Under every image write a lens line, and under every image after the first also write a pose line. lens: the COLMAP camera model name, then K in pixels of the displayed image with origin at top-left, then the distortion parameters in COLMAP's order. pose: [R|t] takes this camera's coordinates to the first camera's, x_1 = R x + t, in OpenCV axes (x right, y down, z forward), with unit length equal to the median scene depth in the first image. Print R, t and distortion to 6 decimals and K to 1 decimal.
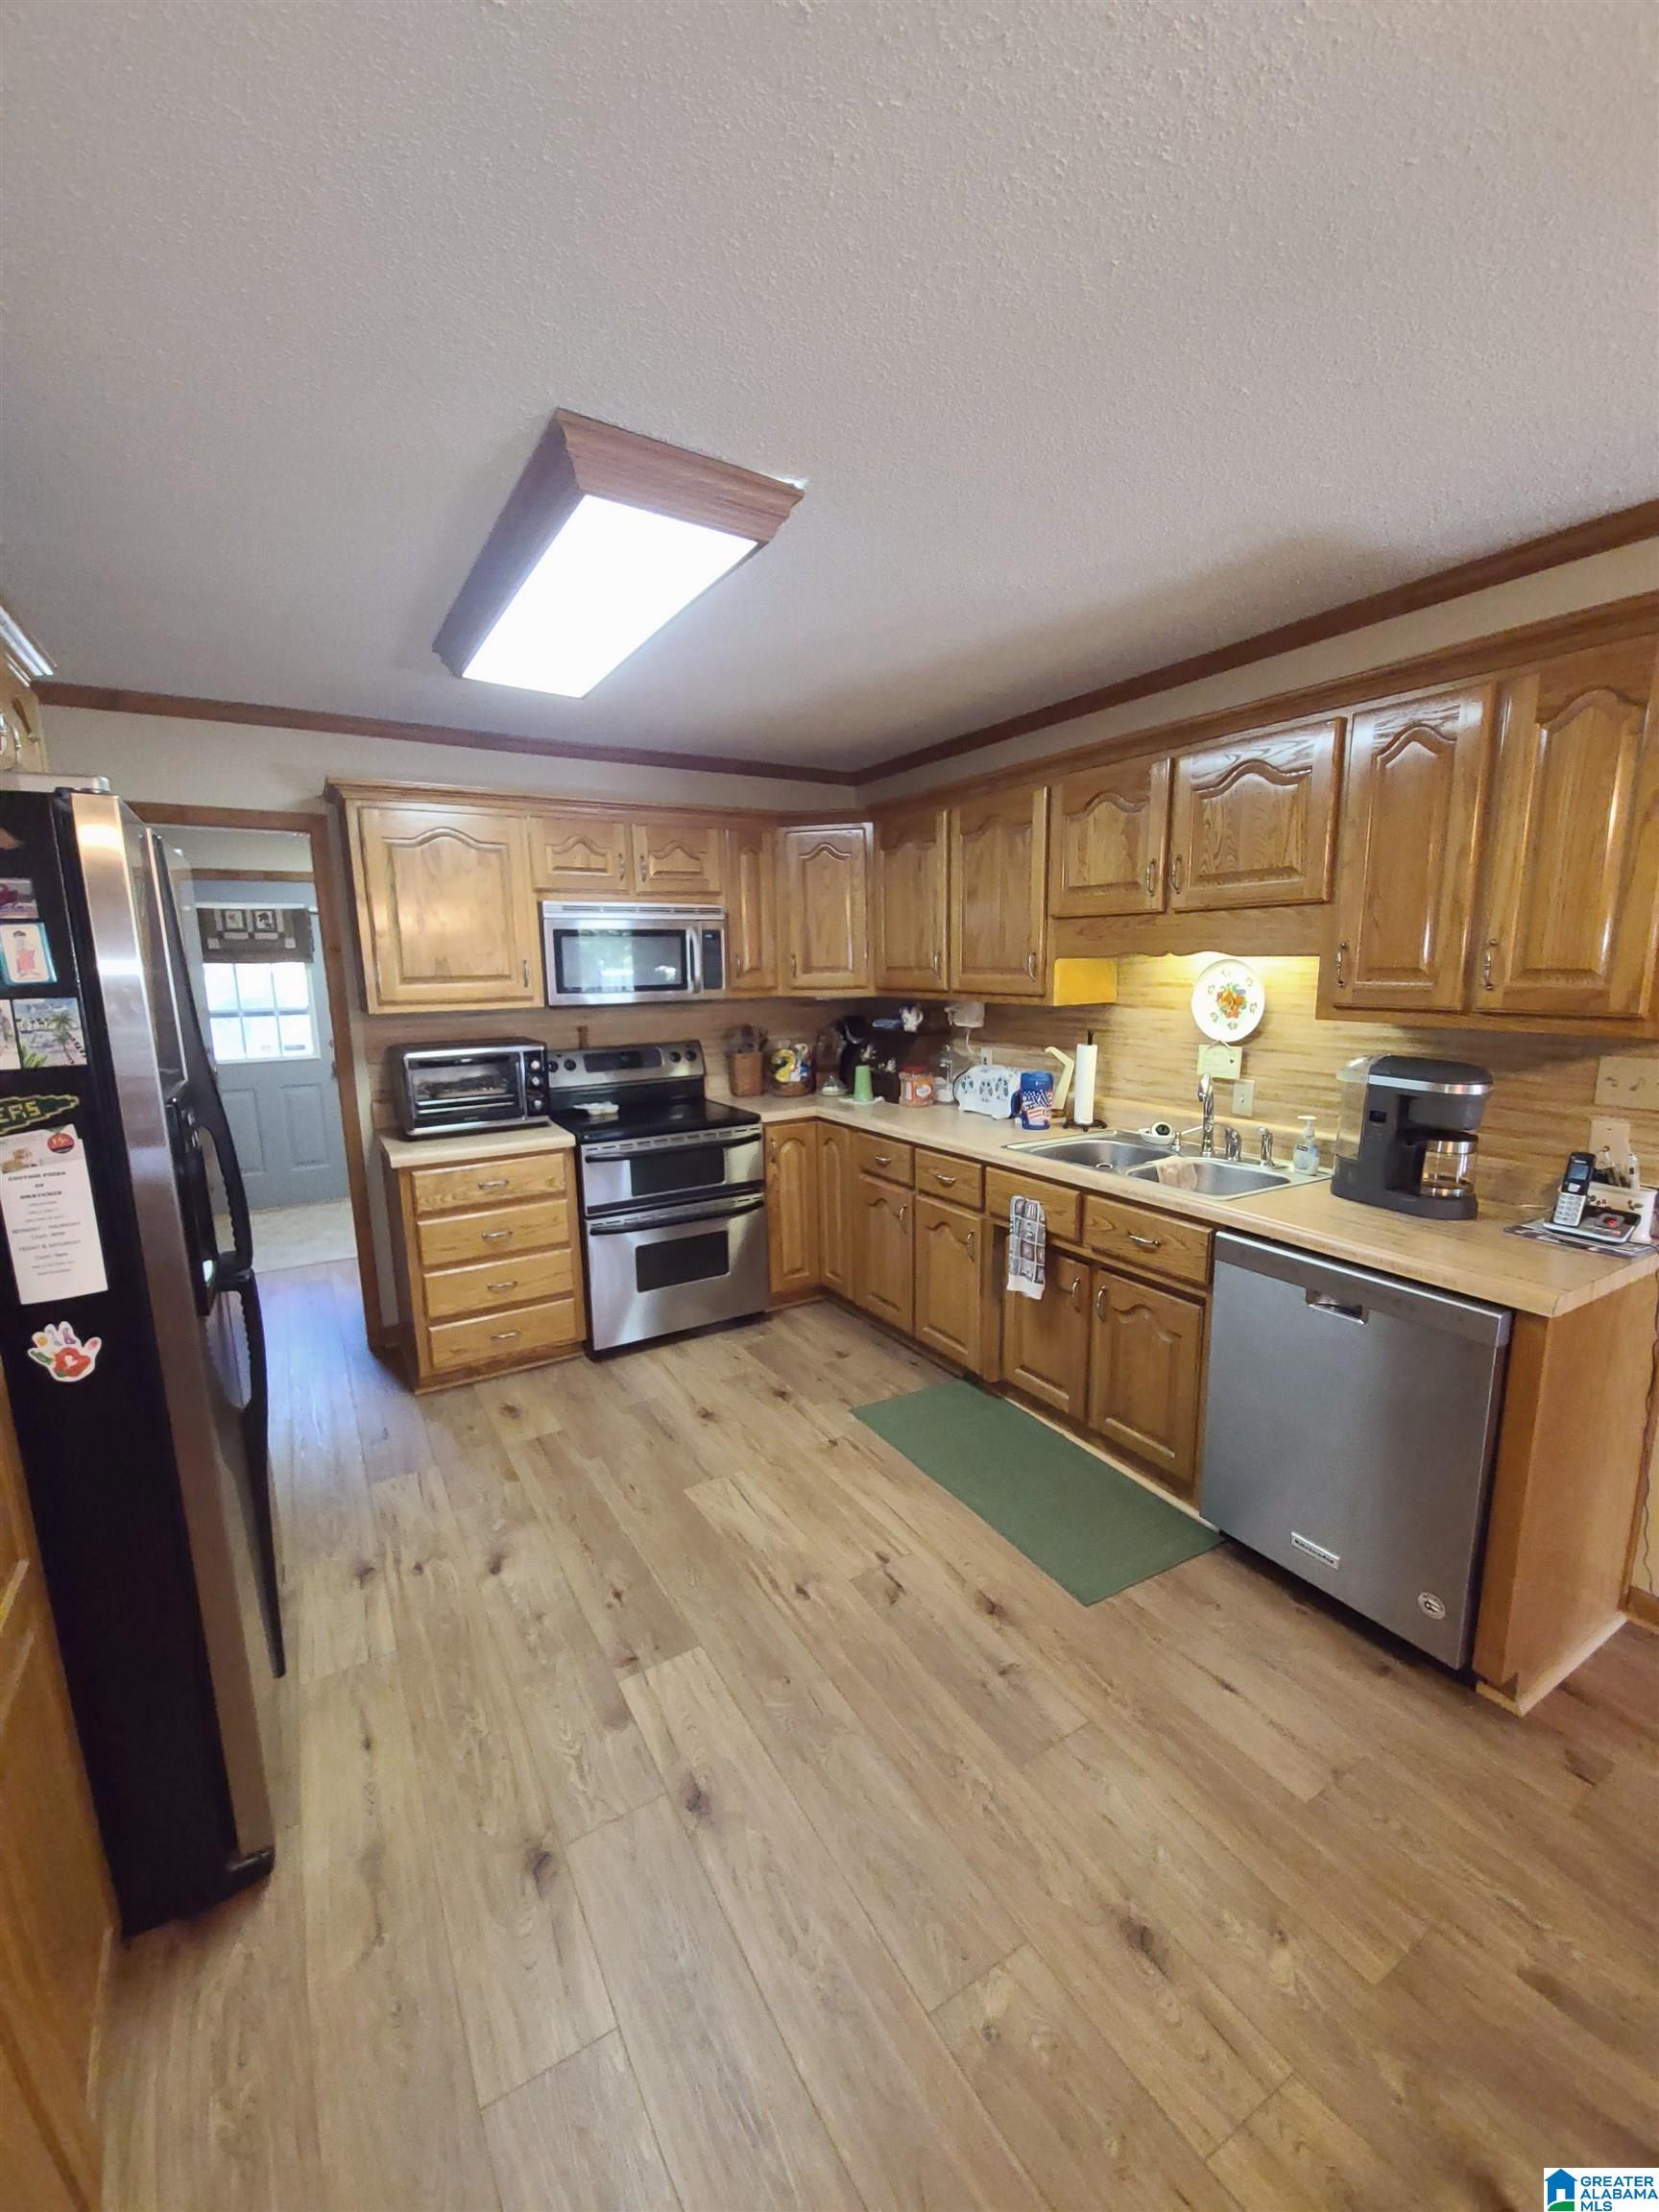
lens RADIAL K [[890.9, 0, 825.5], [0, 890.9, 1114.6], [0, 0, 1]] dist [-0.003452, -0.000554]
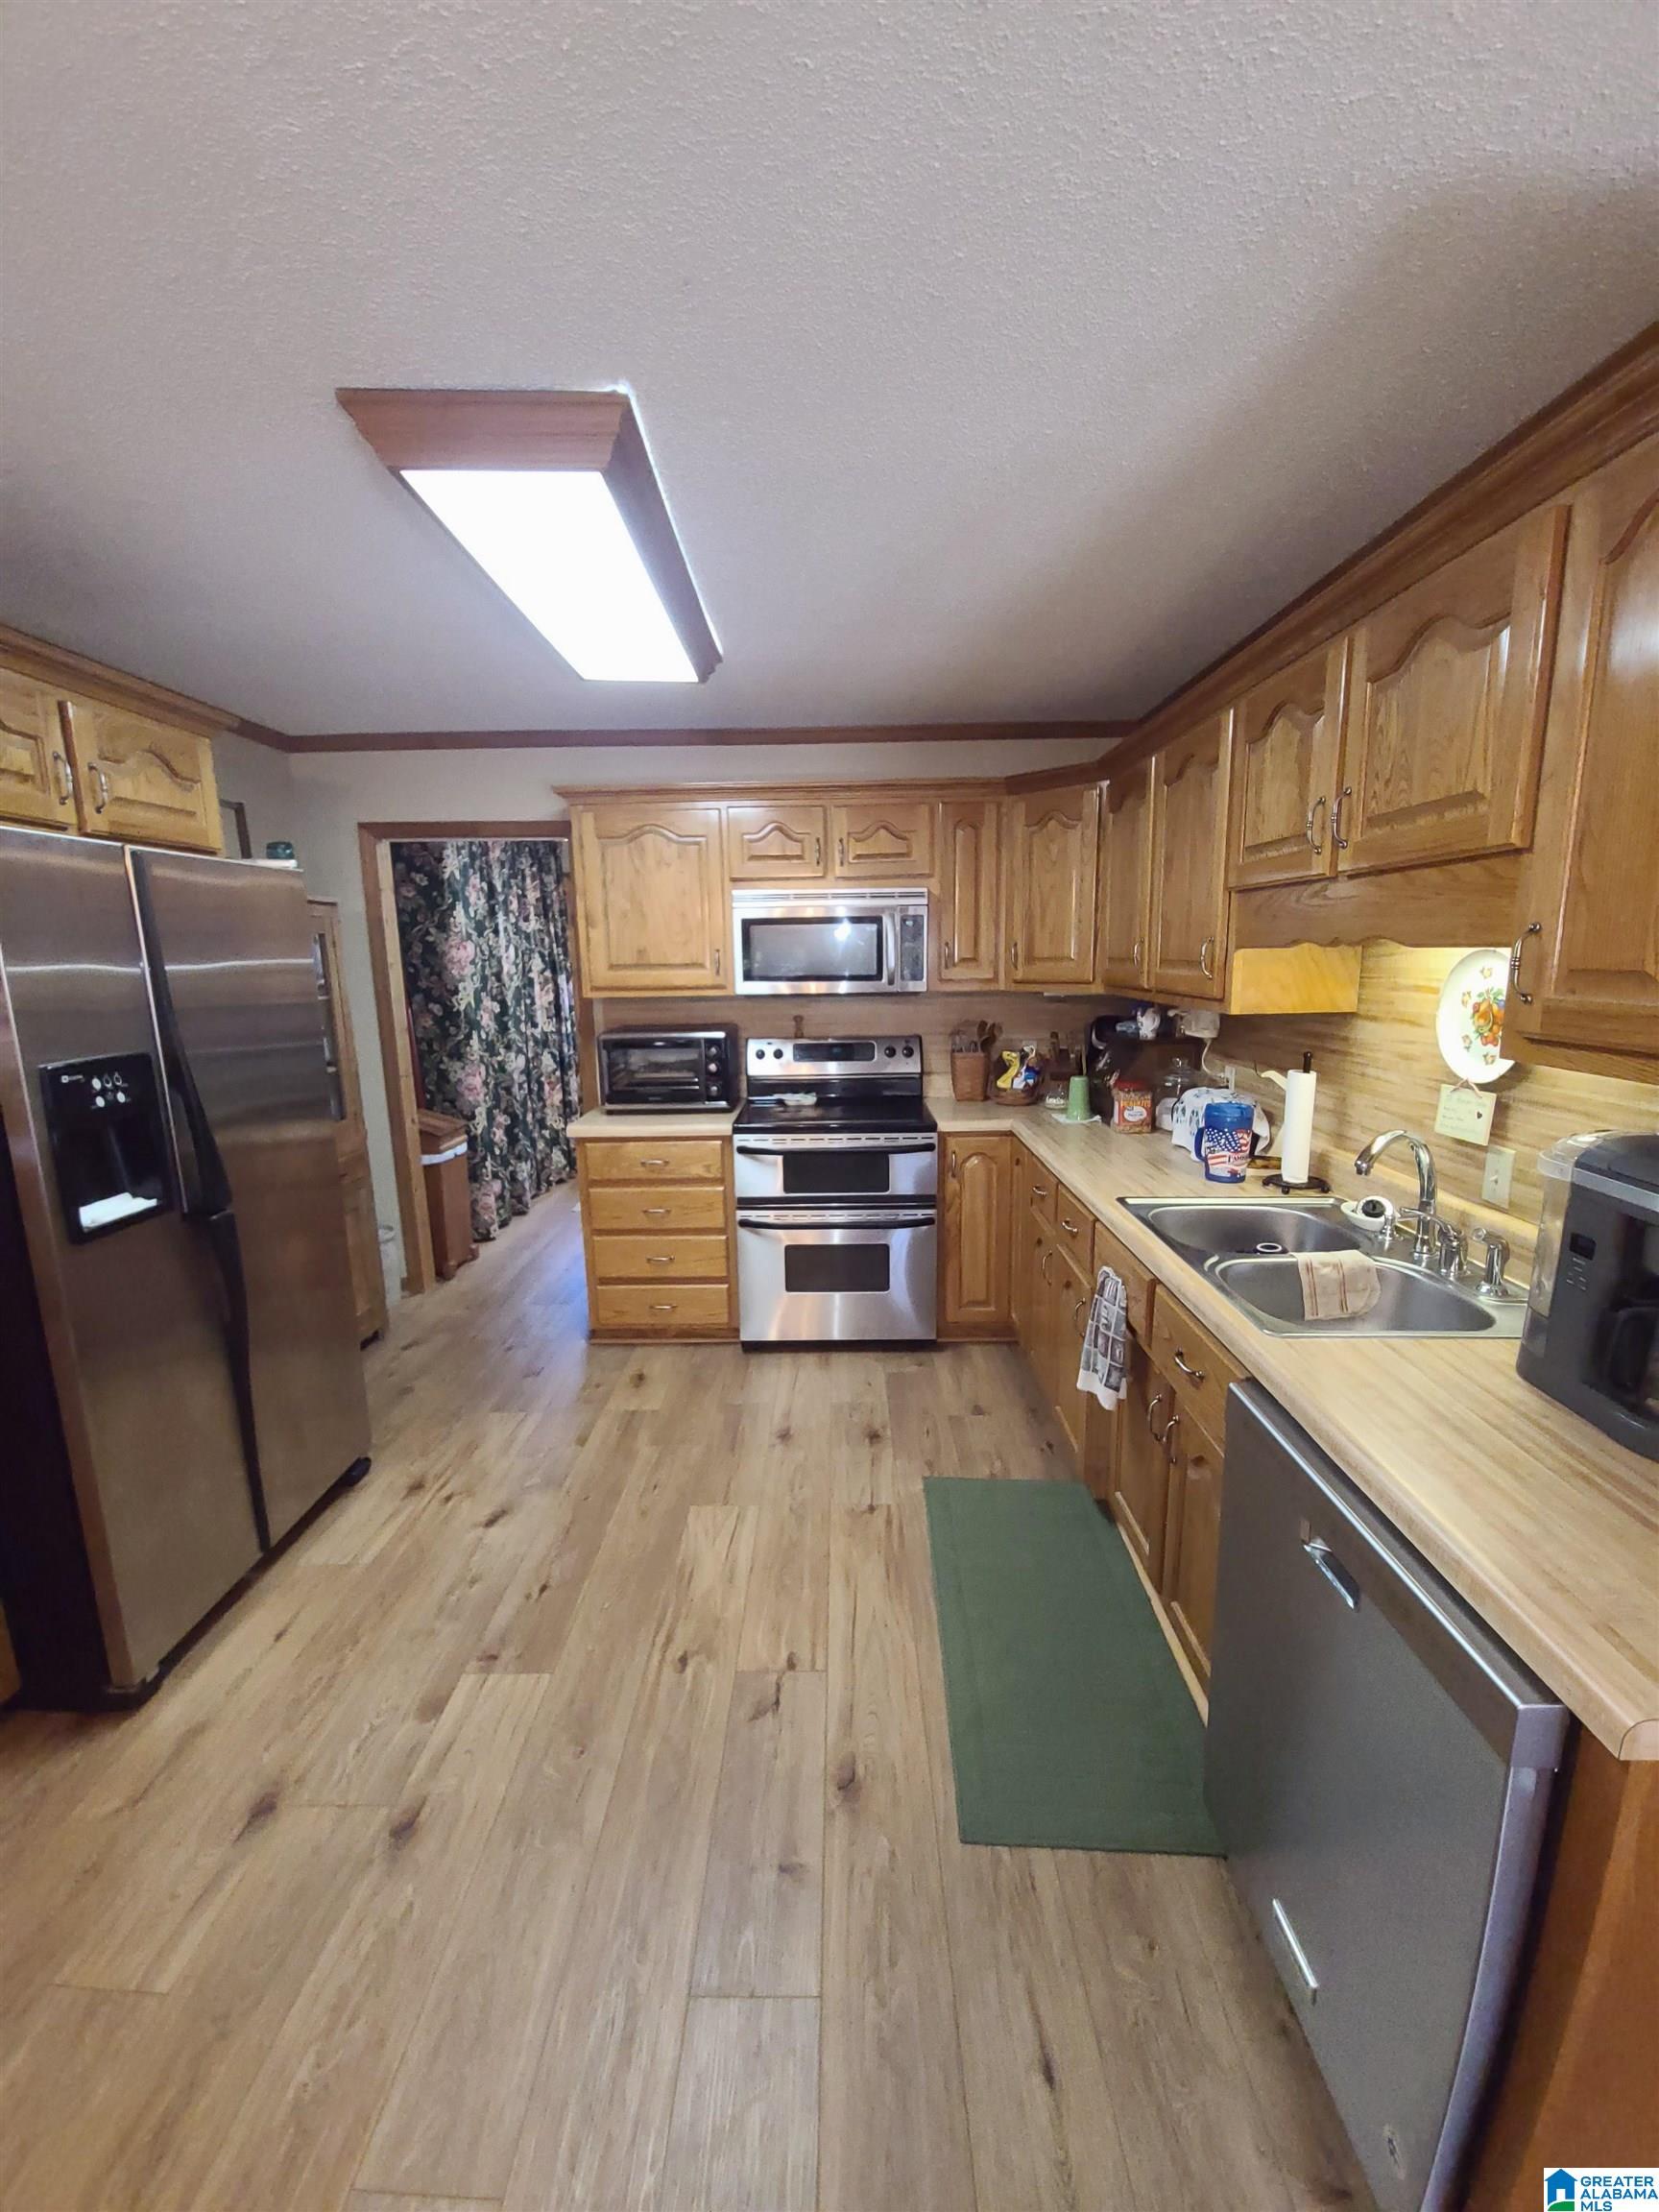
lens RADIAL K [[890.9, 0, 831.1], [0, 890.9, 1114.1], [0, 0, 1]] dist [-0.003452, -0.000554]
pose [[0.851406, 0.096464, -0.515561, 0.336453], [-0.089013, 0.995258, 0.039220, -0.038568], [0.516899, 0.012500, 0.855955, 0.203926]]
